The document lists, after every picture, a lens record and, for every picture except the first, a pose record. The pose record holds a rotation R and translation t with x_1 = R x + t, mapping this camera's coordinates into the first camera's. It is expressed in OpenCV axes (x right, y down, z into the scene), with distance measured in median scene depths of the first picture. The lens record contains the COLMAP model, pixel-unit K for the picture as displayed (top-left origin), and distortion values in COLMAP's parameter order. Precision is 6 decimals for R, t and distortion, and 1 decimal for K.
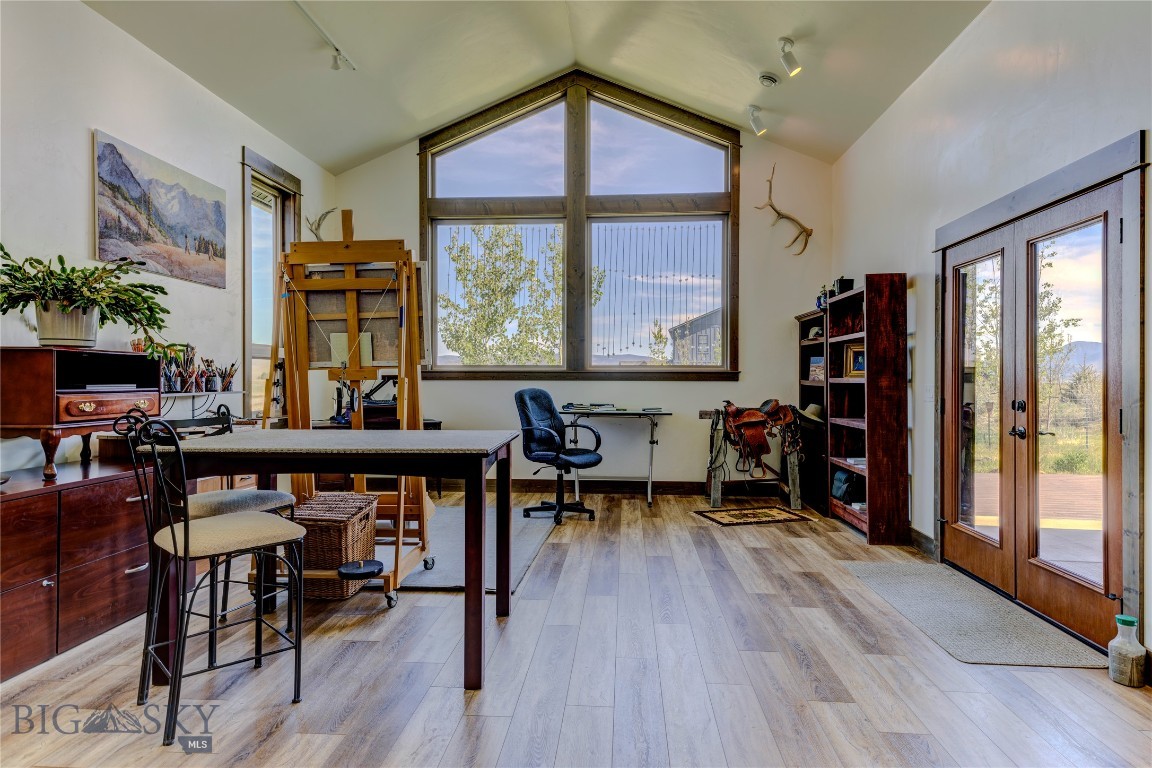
lens RADIAL K [[617.4, 0, 576.0], [0, 617.4, 384.0], [0, 0, 1]] dist [-0.000353, 0.000144]
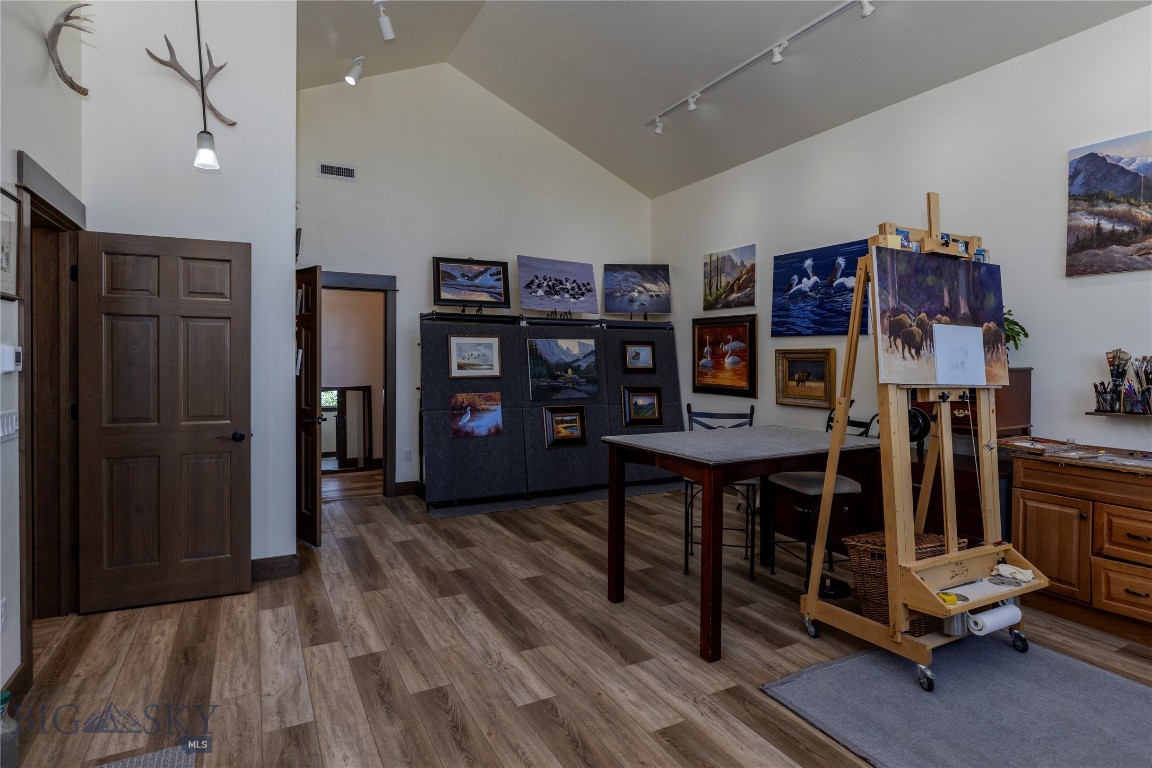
lens RADIAL K [[617.4, 0, 576.0], [0, 617.4, 384.0], [0, 0, 1]] dist [-0.000353, 0.000144]
pose [[-0.838503, 0.011467, -0.544777, 0.609556], [-0.016570, 0.998780, 0.046527, -0.077223], [0.544646, 0.048040, -0.837289, 1.860778]]
